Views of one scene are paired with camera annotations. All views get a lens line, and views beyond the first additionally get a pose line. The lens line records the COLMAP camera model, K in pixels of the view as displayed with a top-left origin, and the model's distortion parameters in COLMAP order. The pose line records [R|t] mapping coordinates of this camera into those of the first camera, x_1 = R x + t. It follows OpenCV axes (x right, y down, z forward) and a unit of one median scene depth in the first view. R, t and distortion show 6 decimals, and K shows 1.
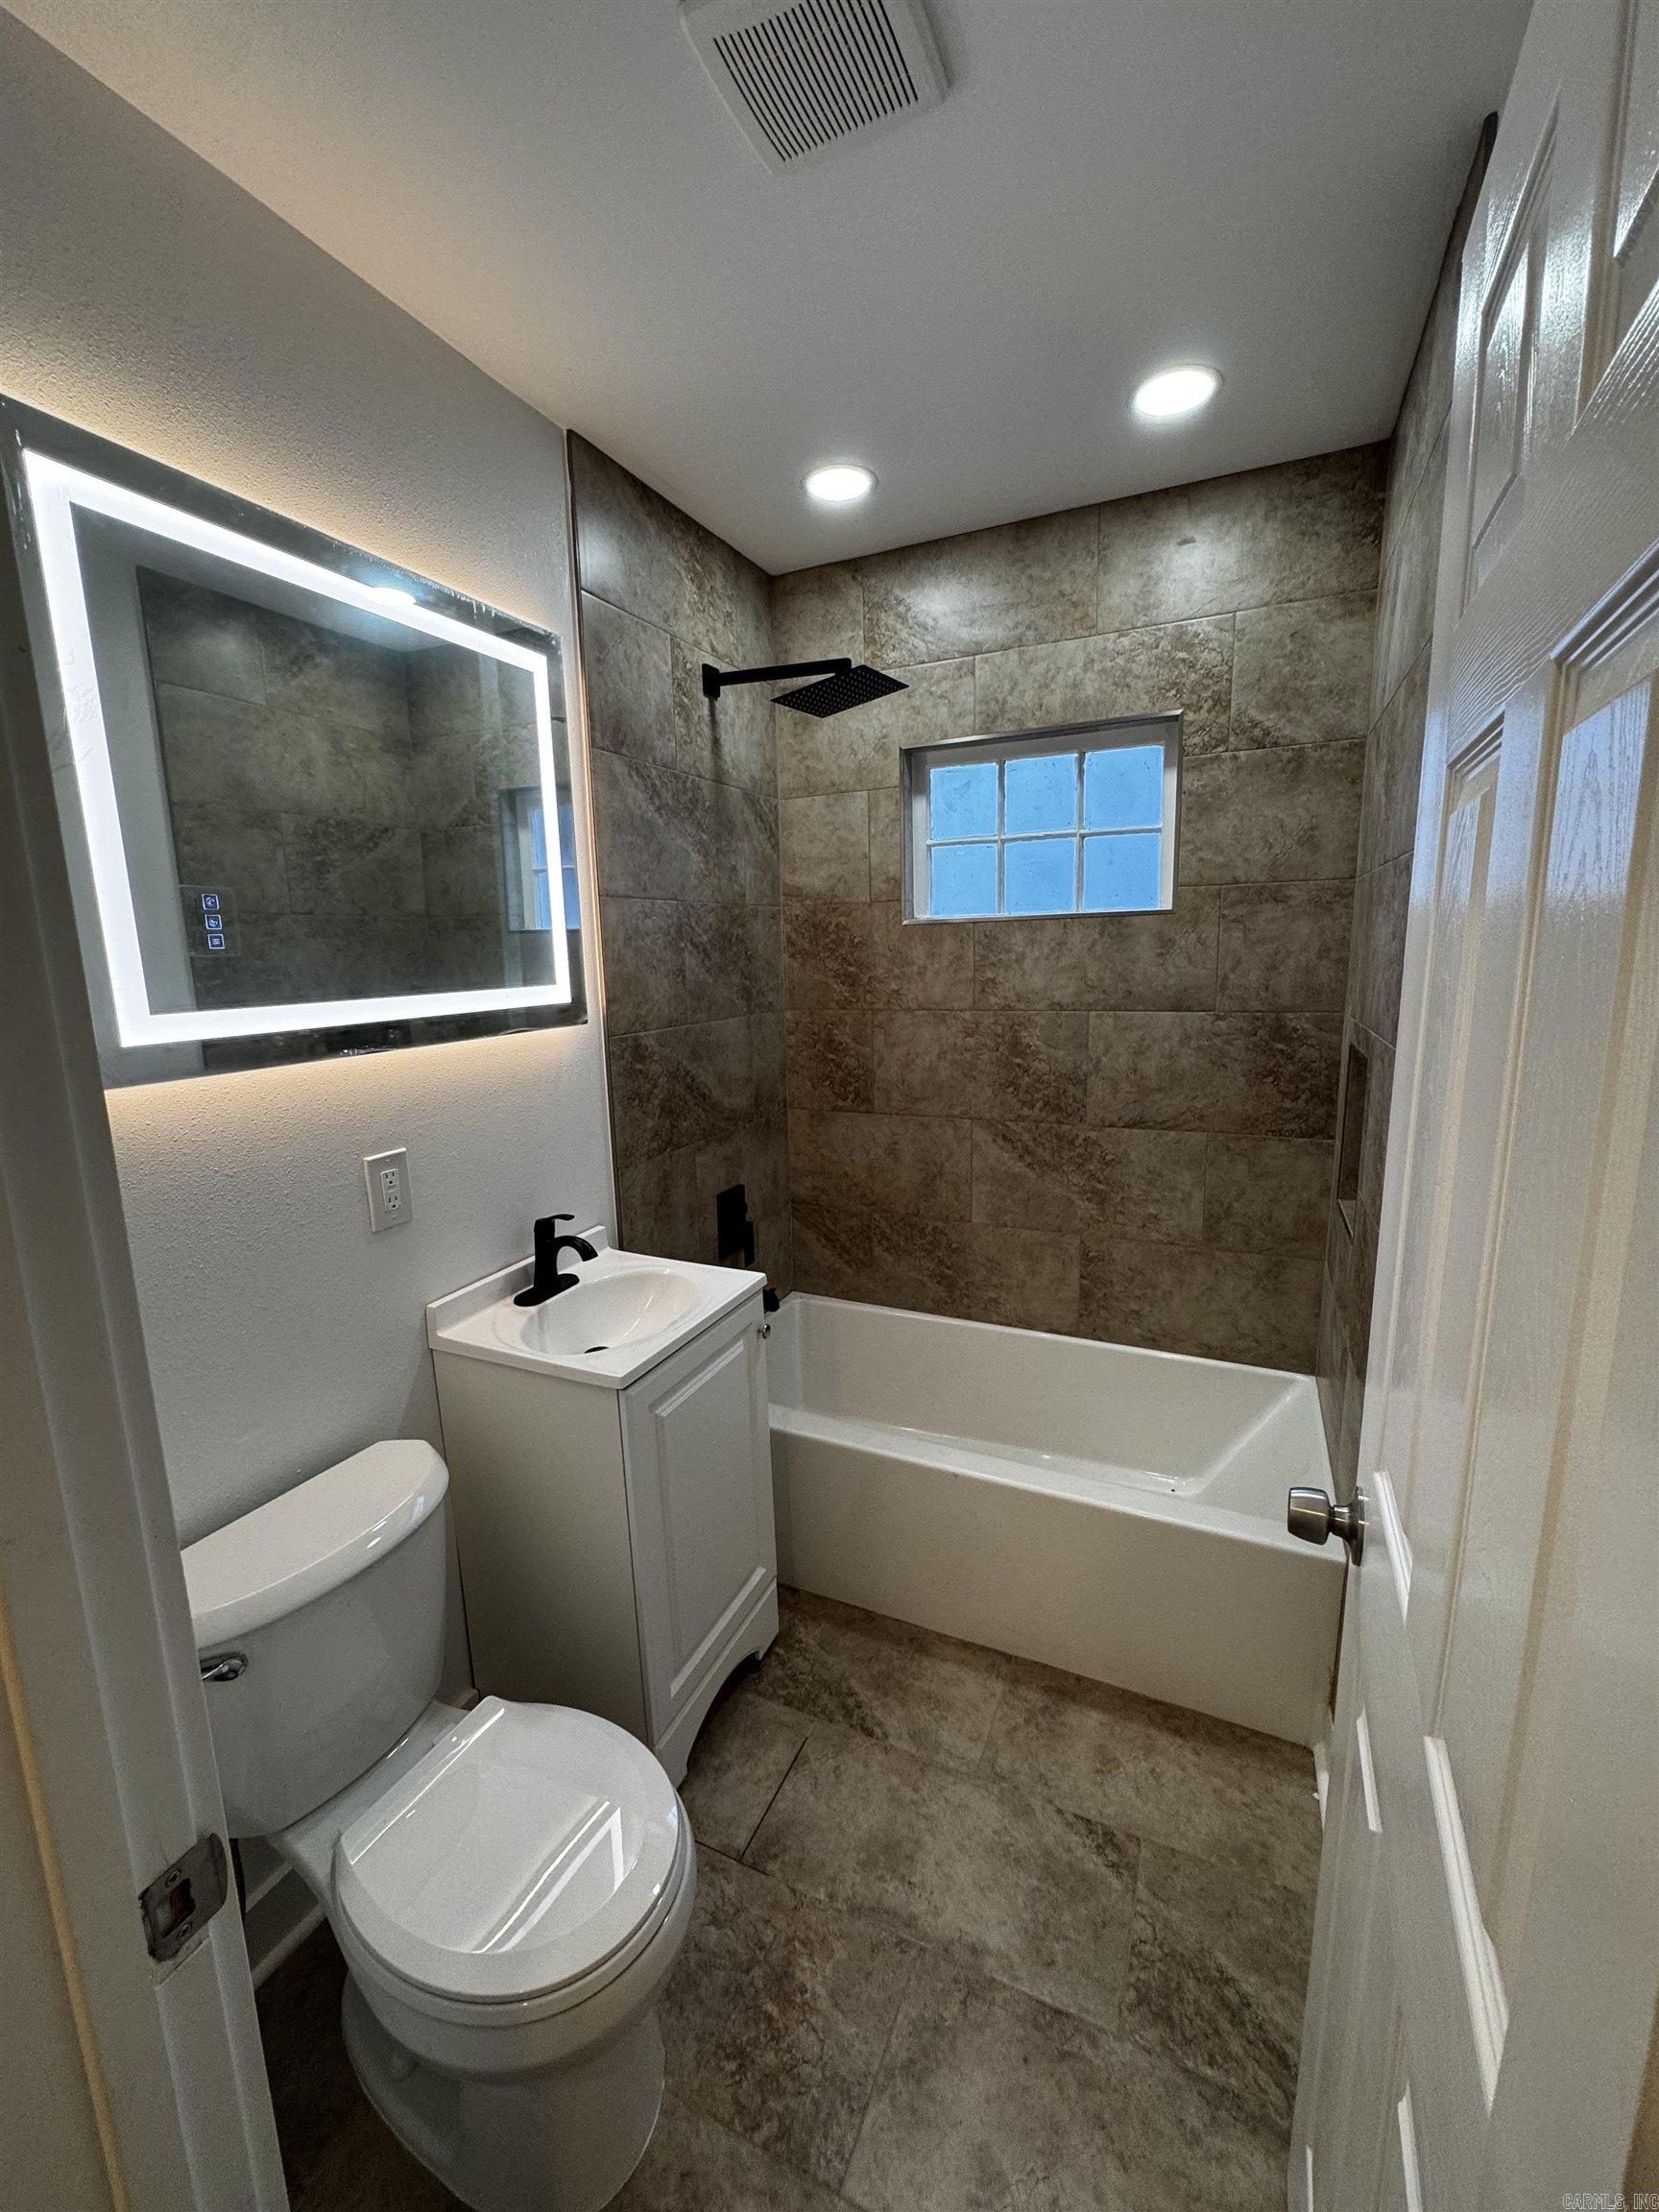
lens RADIAL K [[883.6, 0, 832.5], [0, 883.6, 1105.4], [0, 0, 1]] dist [-0.003326, 0.000211]
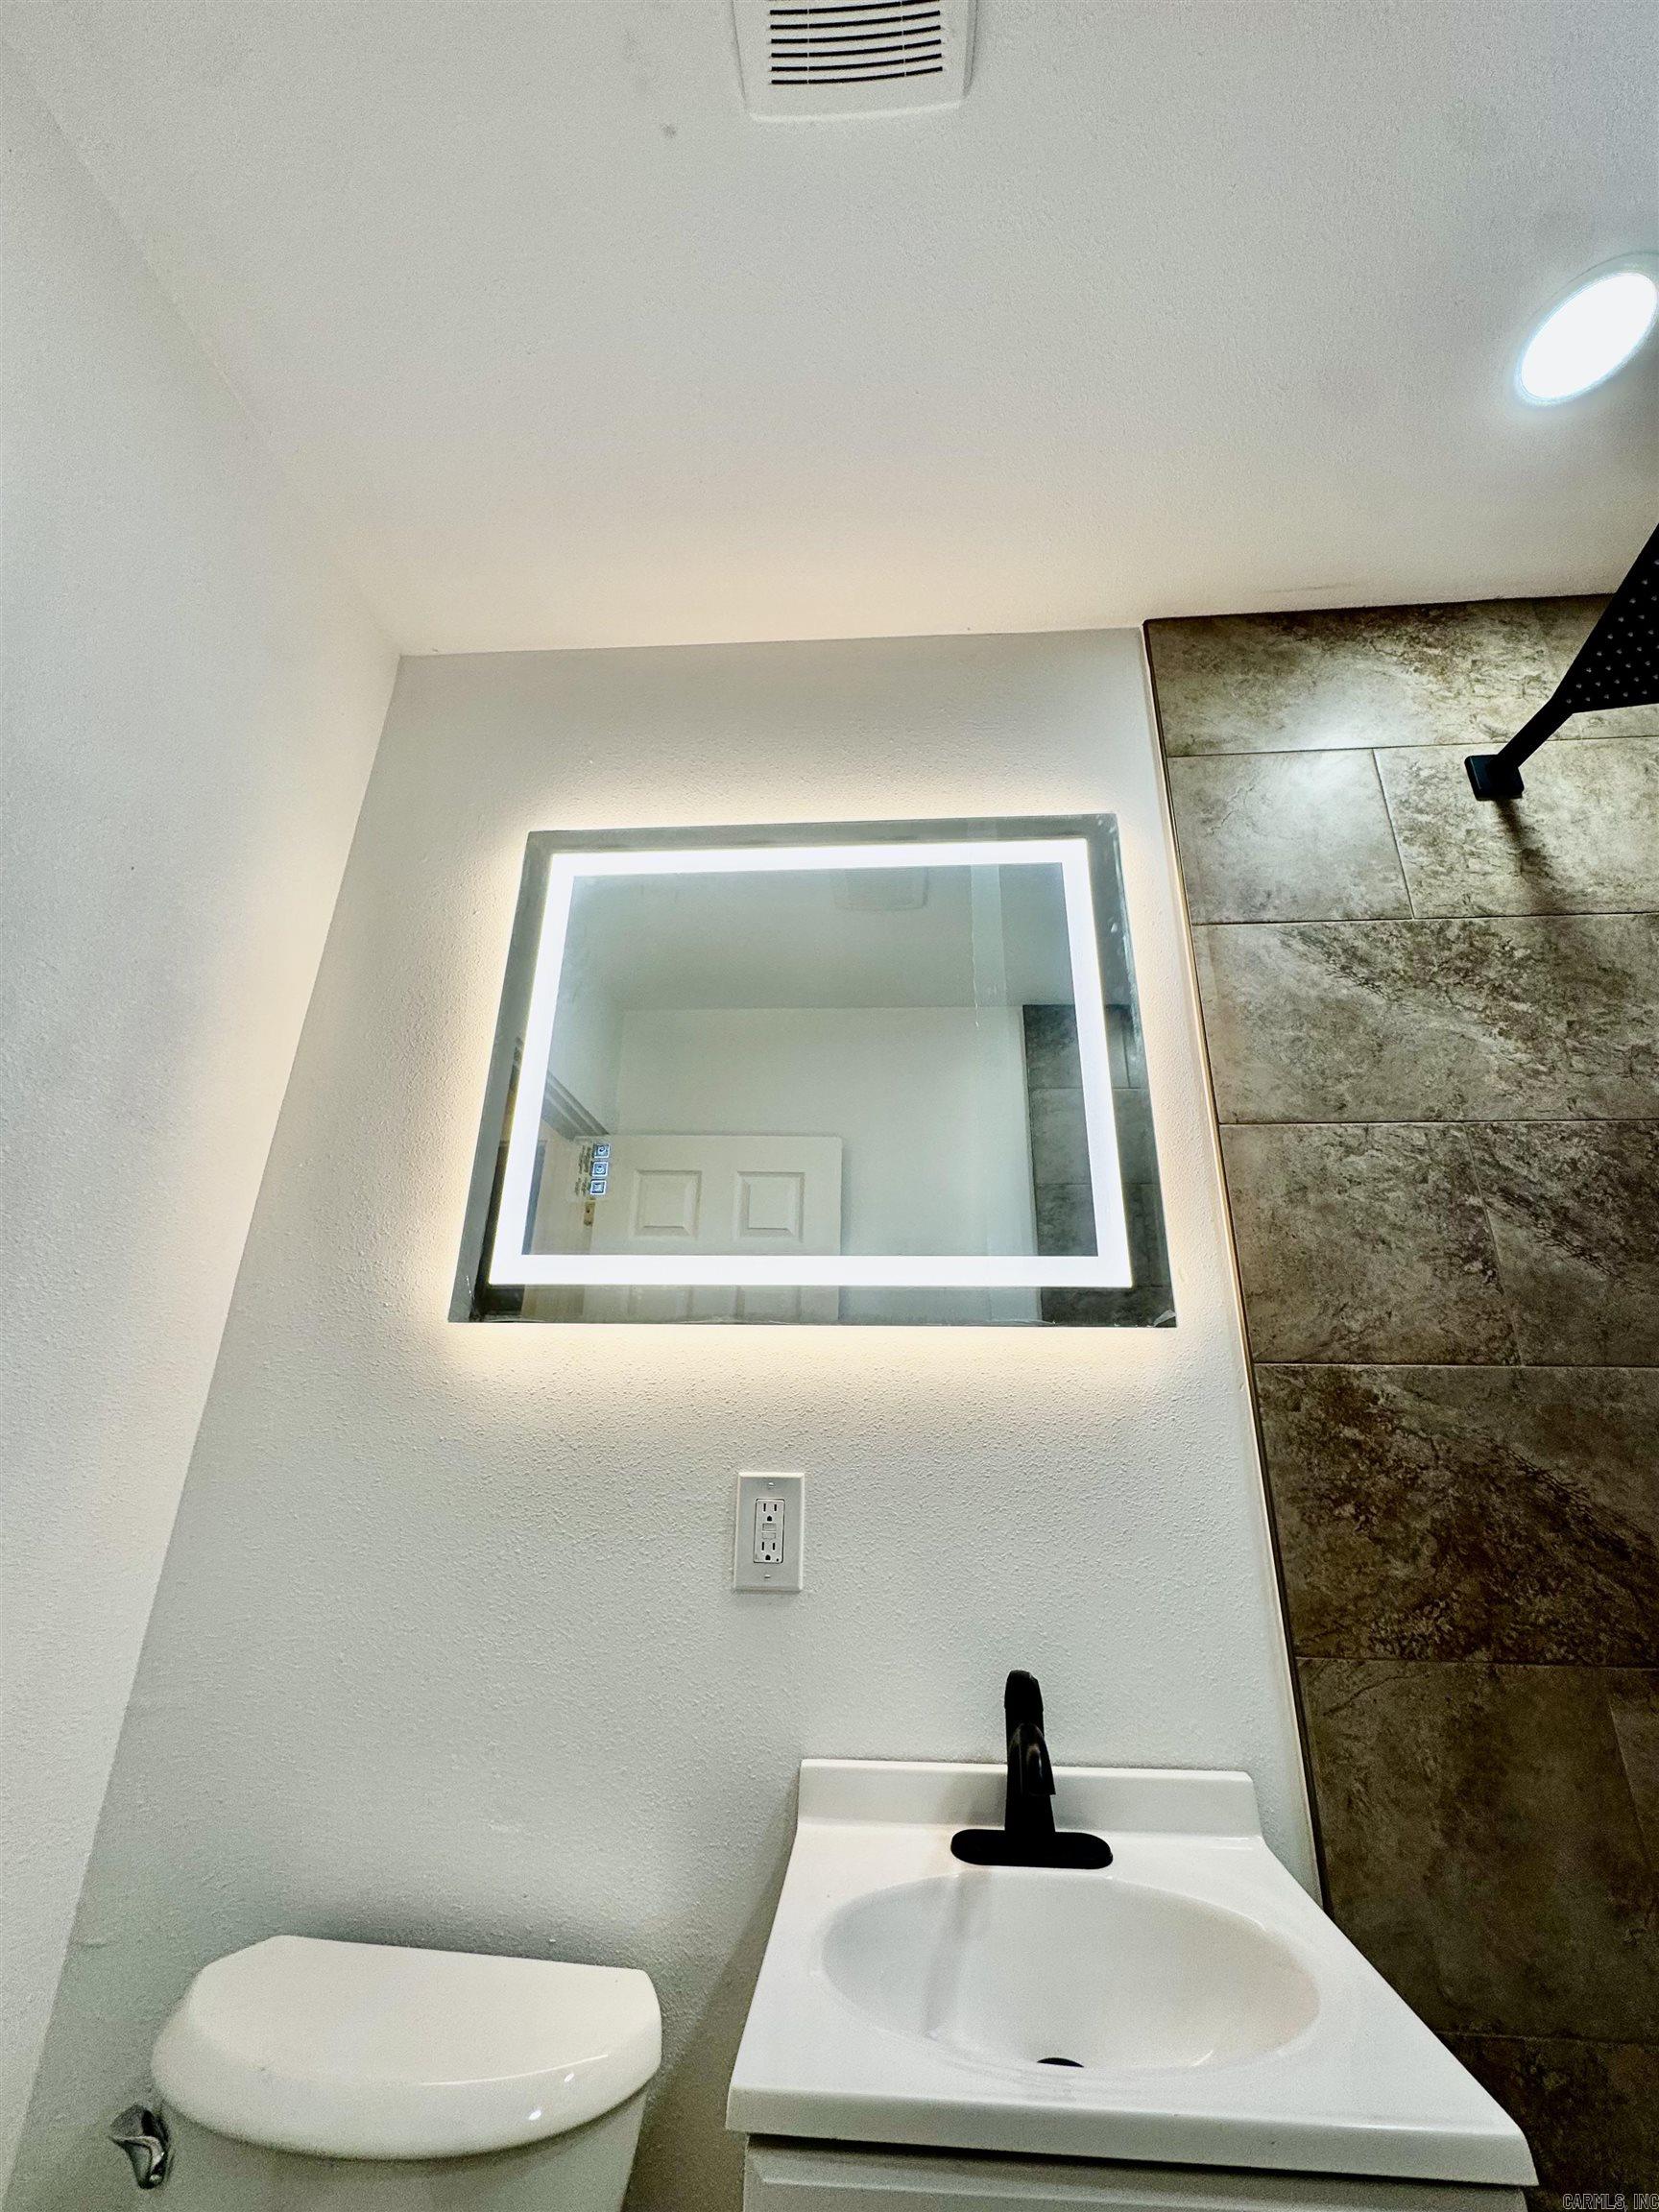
lens RADIAL K [[883.6, 0, 834.6], [0, 883.6, 1104.1], [0, 0, 1]] dist [-0.003326, 0.000211]
pose [[0.354025, -0.306914, -0.883442, 0.170600], [-0.192030, 0.900638, -0.389841, 0.037643], [0.915309, 0.307661, 0.259912, 0.532176]]
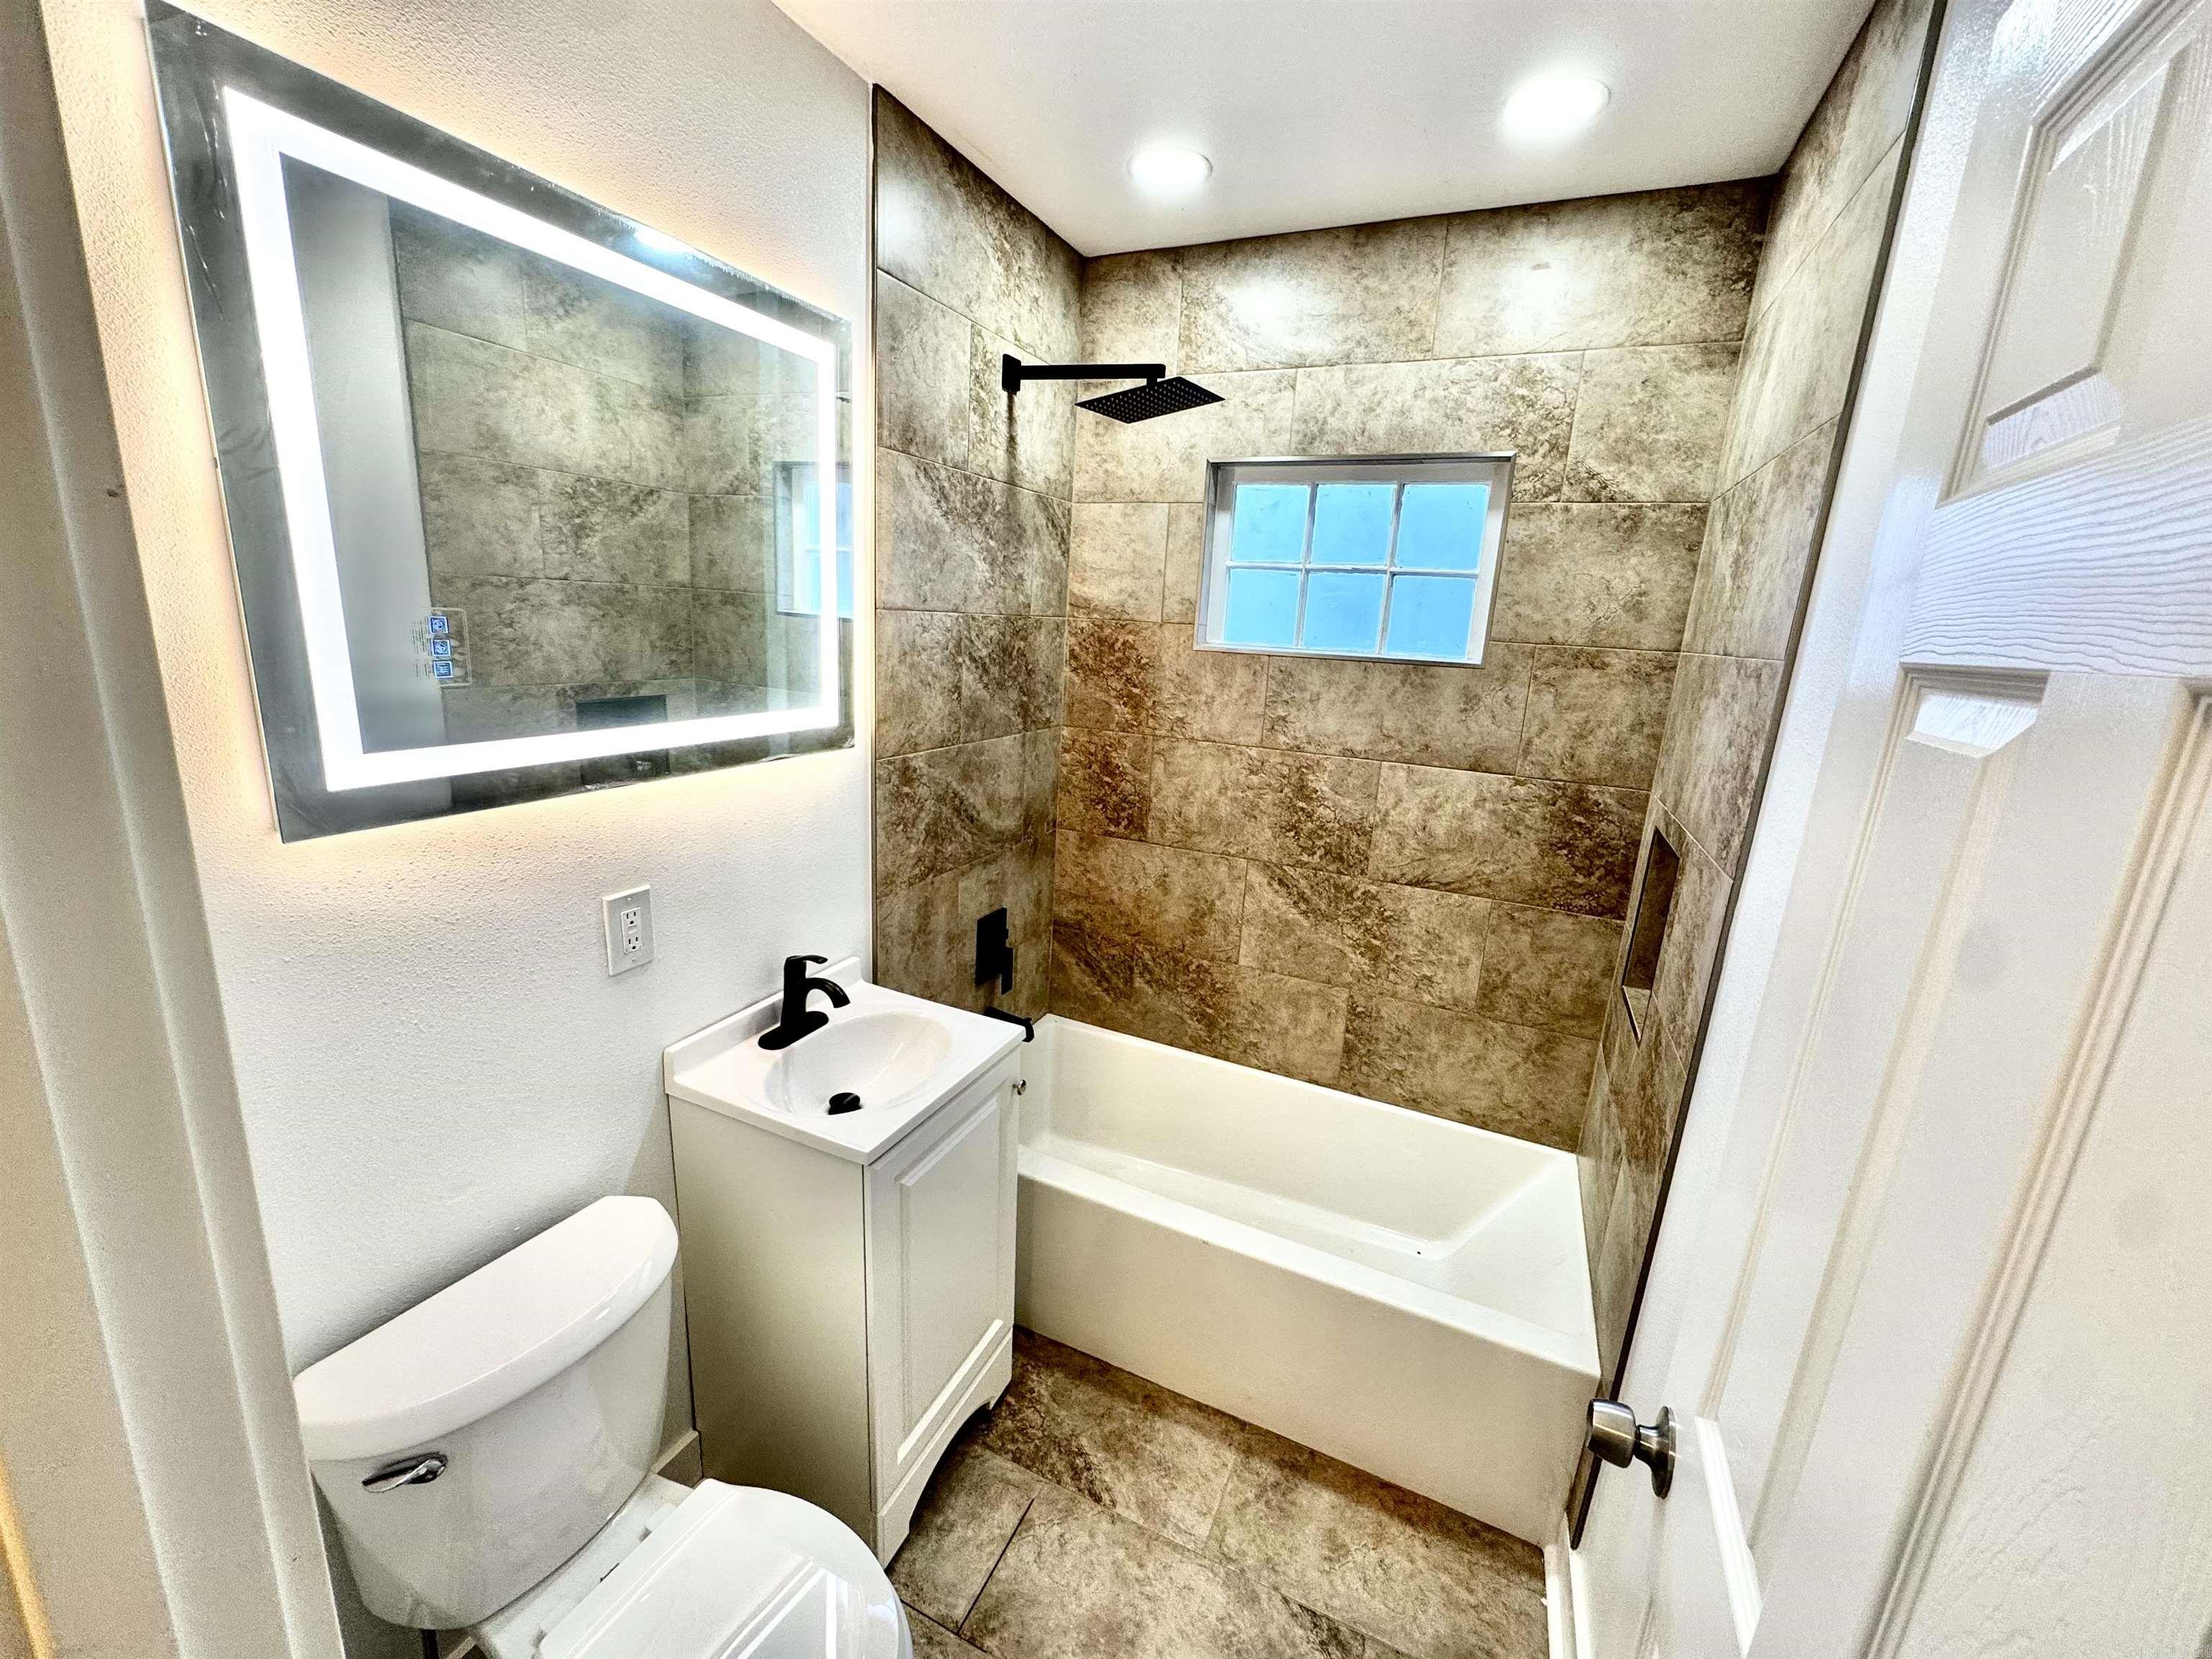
lens RADIAL K [[883.6, 0, 1103.1], [0, 883.6, 827.8], [0, 0, 1]] dist [-0.003326, 0.000211]
pose [[0.996819, 0.078004, 0.016347, -0.021178], [-0.078831, 0.995188, 0.058192, -0.073197], [-0.011729, -0.059296, 0.998172, 0.053051]]
